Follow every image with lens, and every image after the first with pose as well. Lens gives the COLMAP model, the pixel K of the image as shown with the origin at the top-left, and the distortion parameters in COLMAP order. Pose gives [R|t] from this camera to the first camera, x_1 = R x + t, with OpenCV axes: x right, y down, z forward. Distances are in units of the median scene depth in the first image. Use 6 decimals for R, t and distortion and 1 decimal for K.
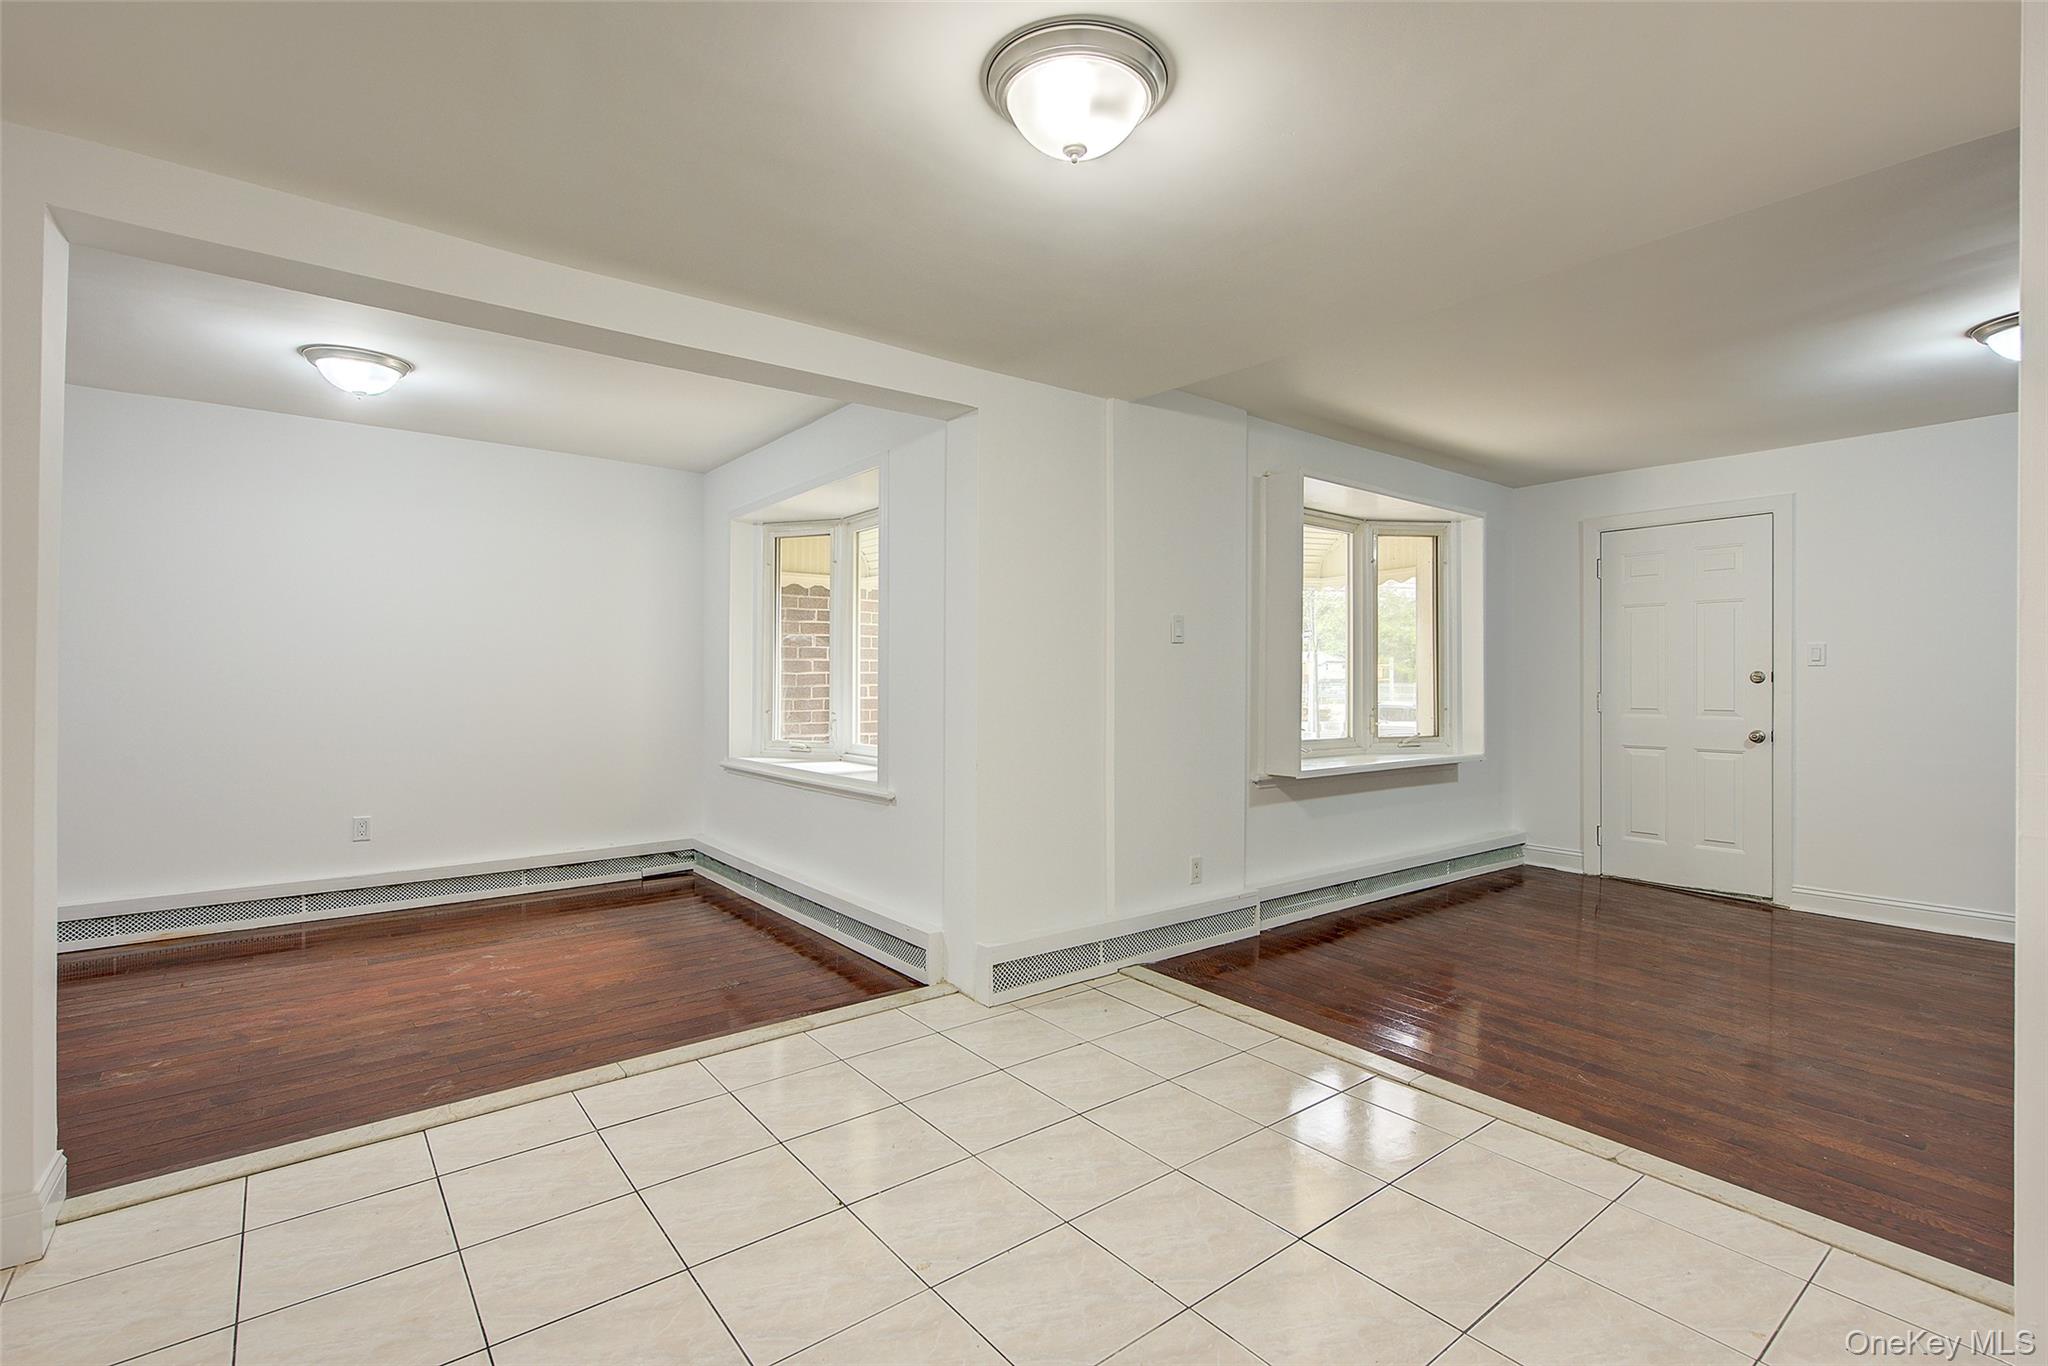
lens RADIAL K [[924.9, 0, 1024.0], [0, 924.9, 683.0], [0, 0, 1]] dist [0.000631, -0.000017]
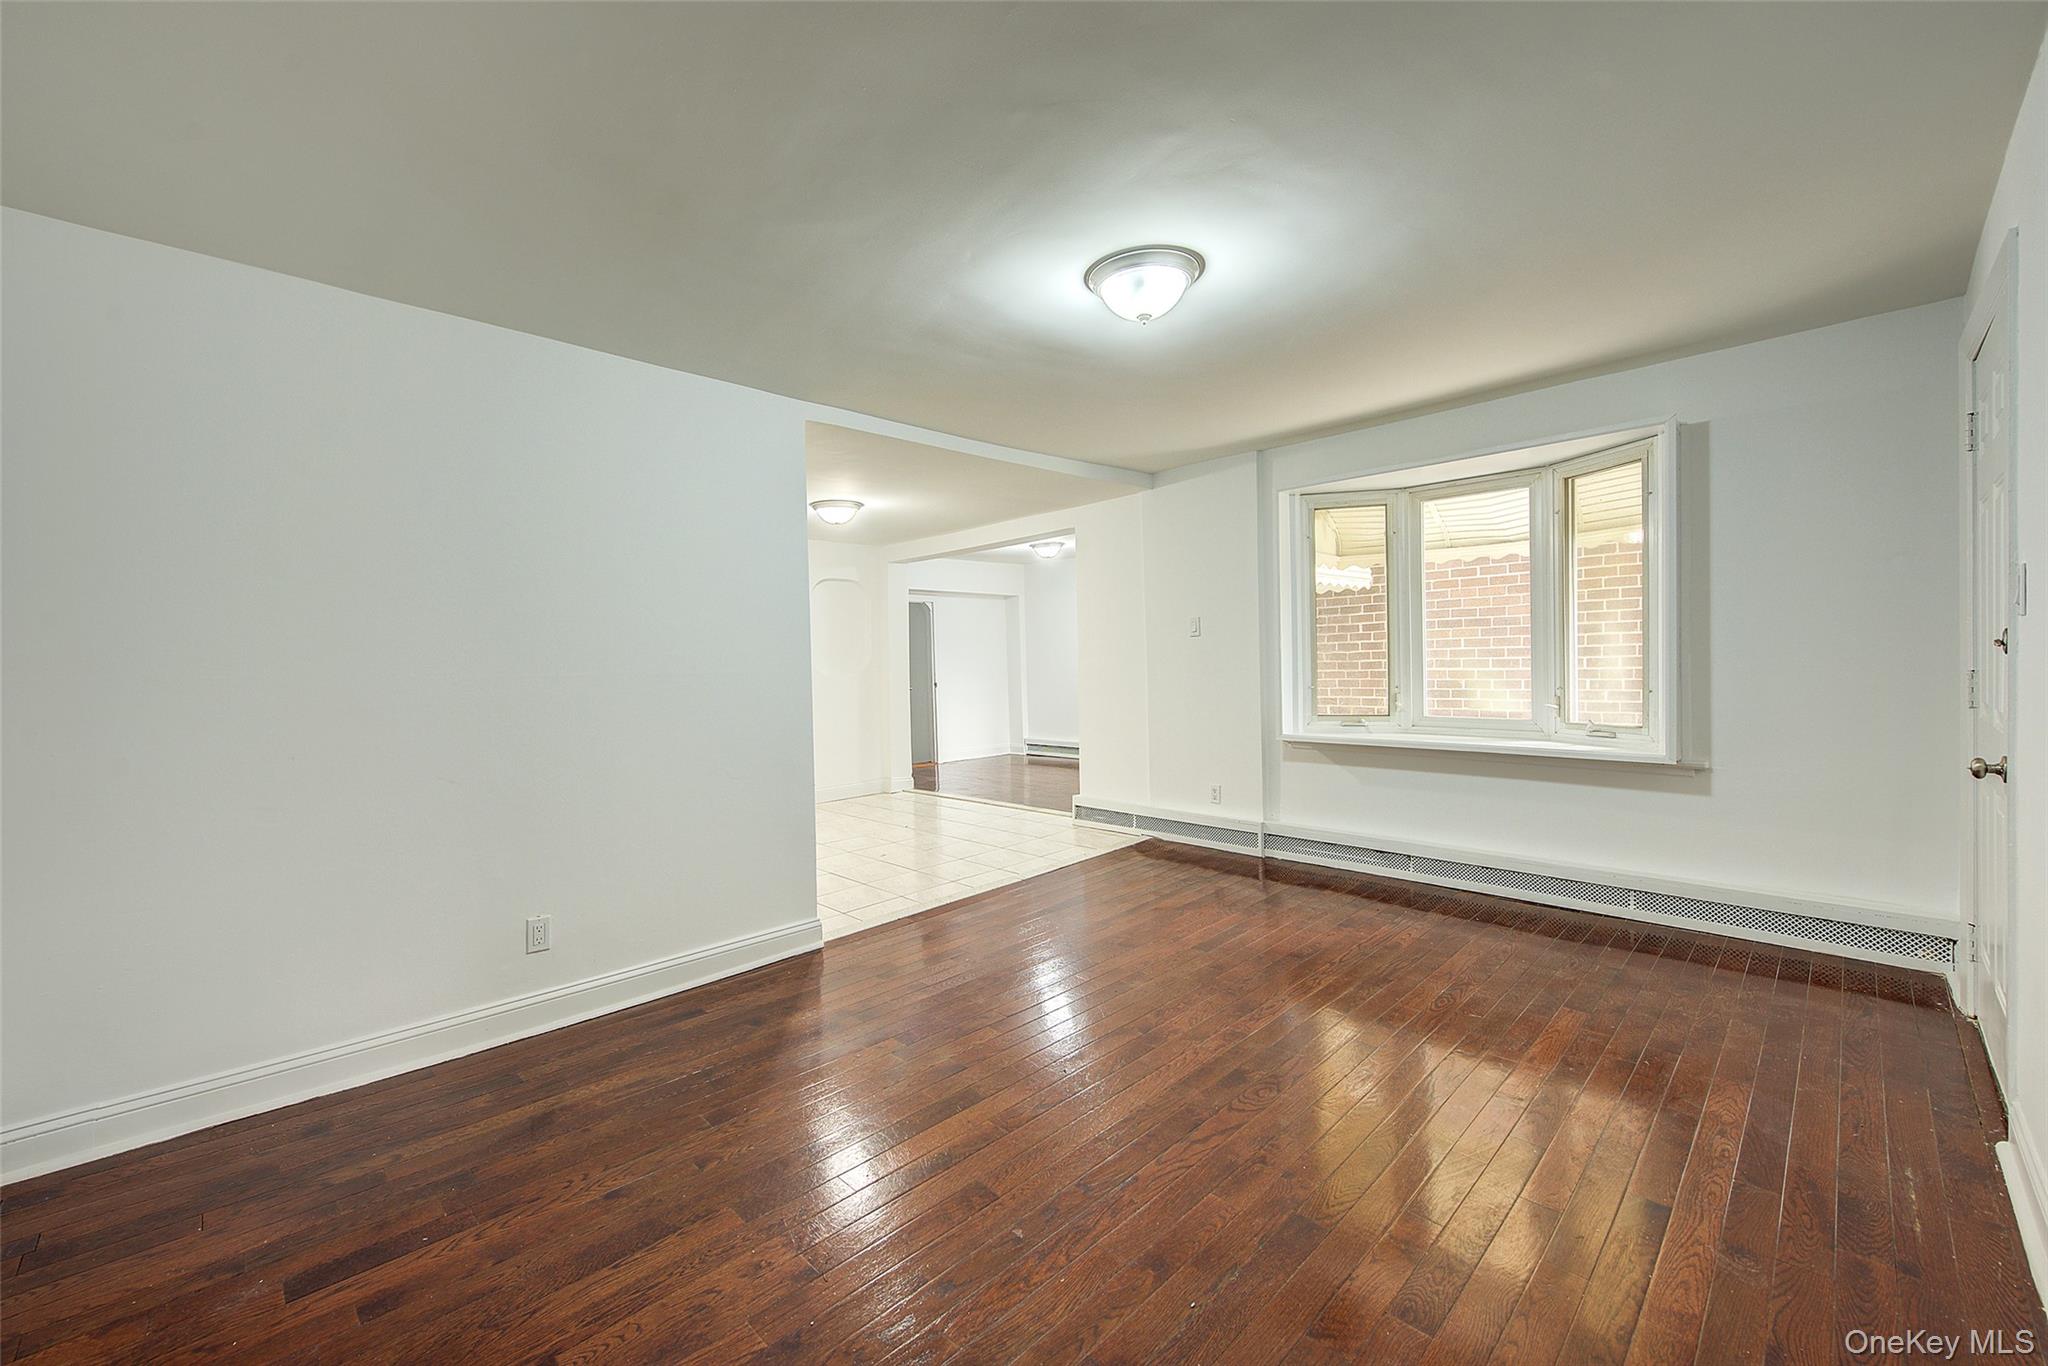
lens RADIAL K [[817.1, 0, 1029.5], [0, 817.1, 669.1], [0, 0, 1]] dist [-0.000080, -0.000023]
pose [[0.112153, 0.005421, -0.993676, 1.070567], [0.018433, 0.999802, 0.007535, -0.003431], [0.993520, -0.019161, 0.112031, 0.442870]]
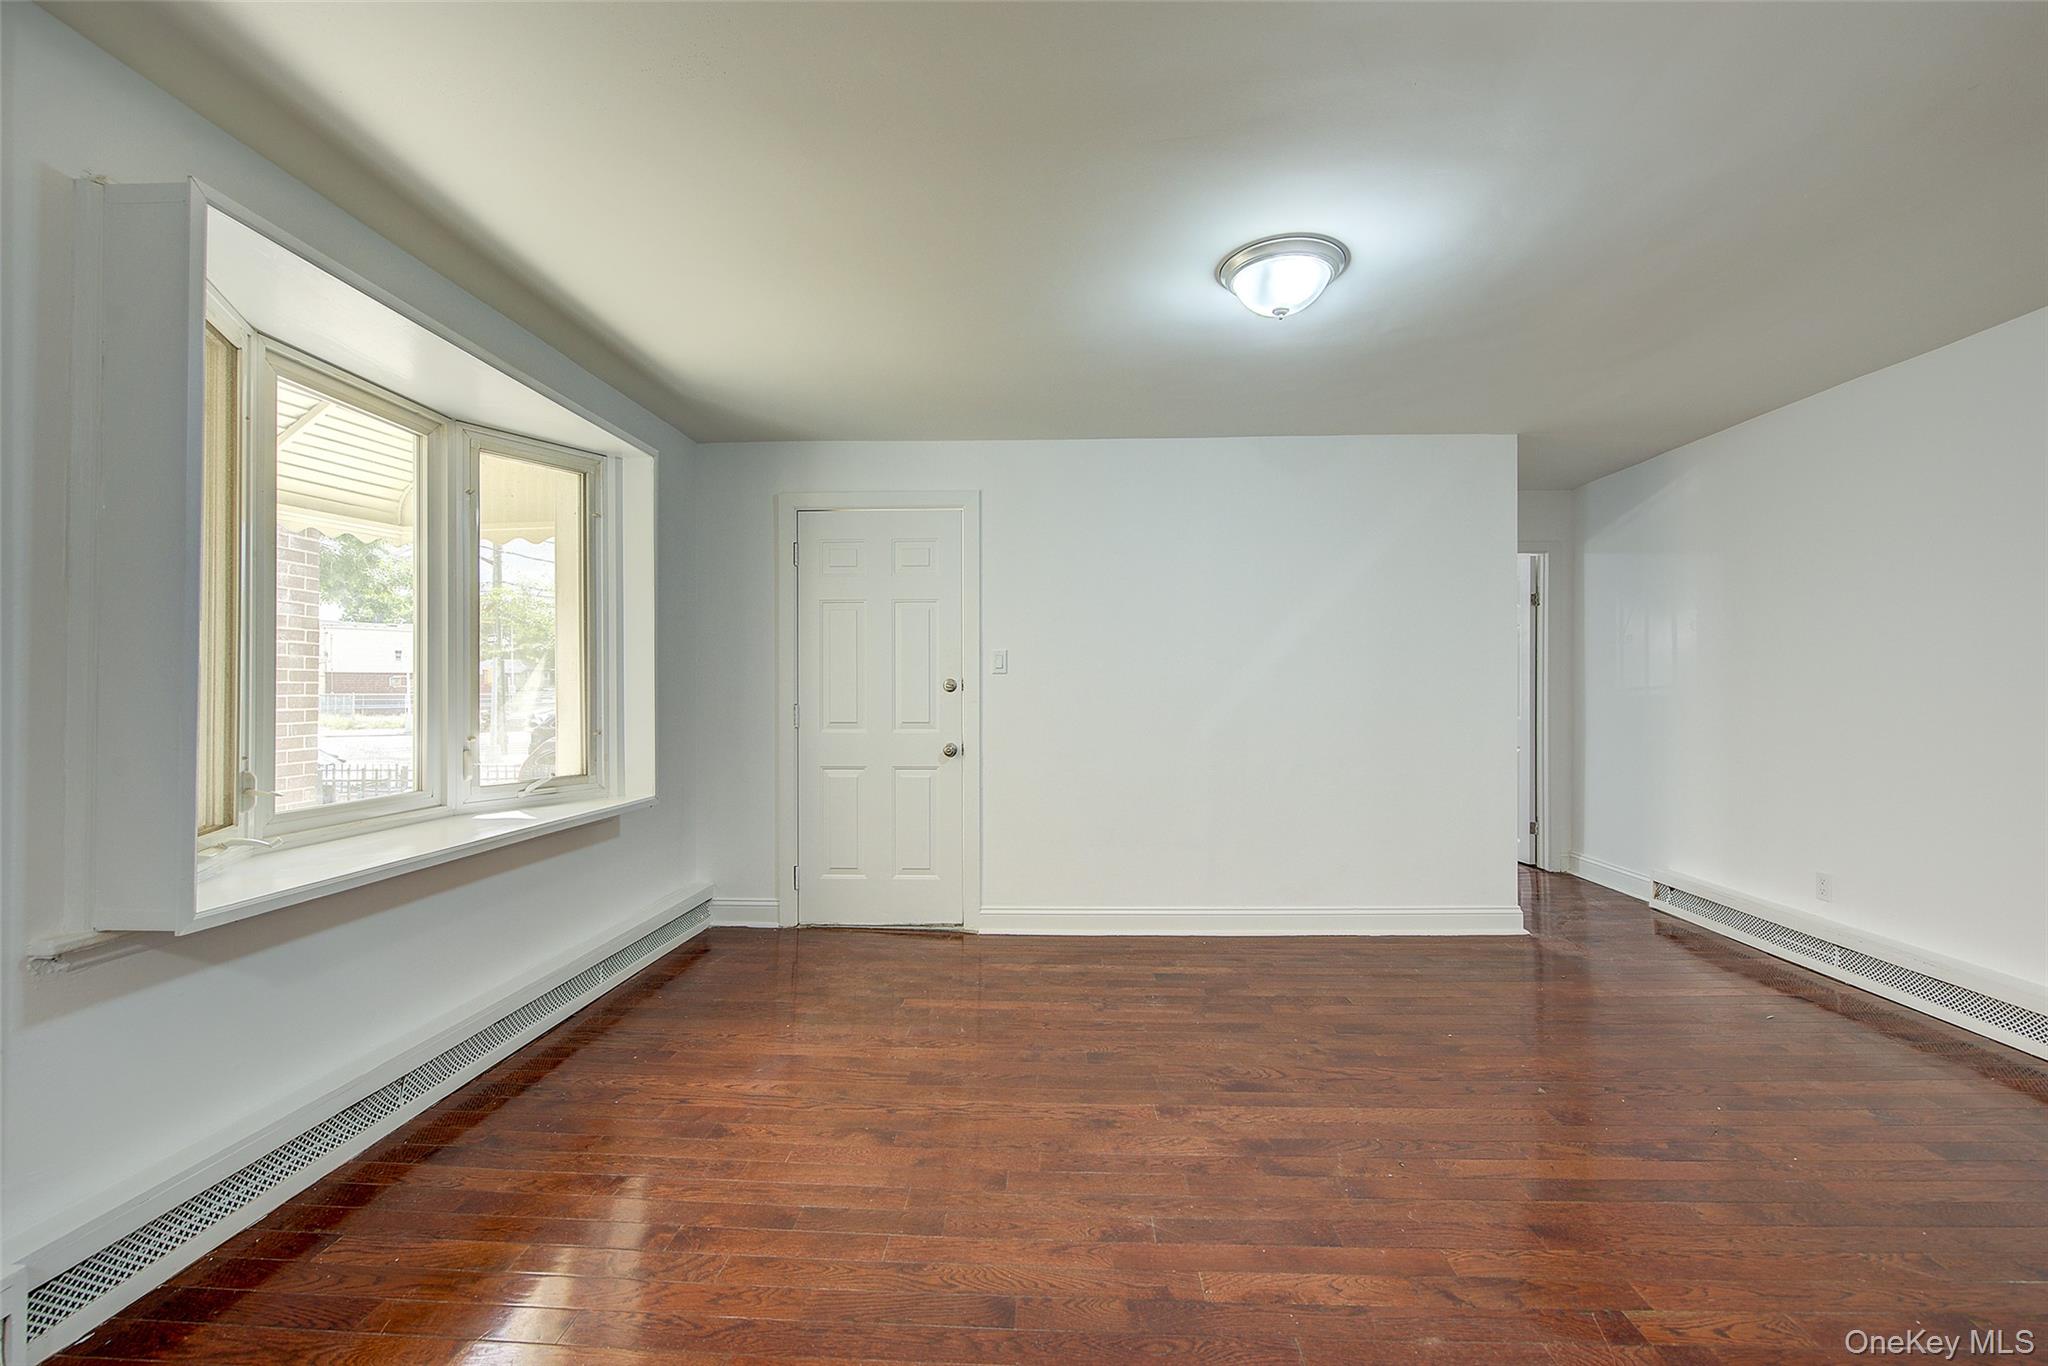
lens RADIAL K [[818.1, 0, 1024.0], [0, 818.1, 683.0], [0, 0, 1]] dist [-0.000834, -0.000175]
pose [[0.652279, 0.003283, 0.757971, 0.212155], [0.004506, 0.999956, -0.008208, -0.001621], [-0.757965, 0.008769, 0.652236, 0.389498]]
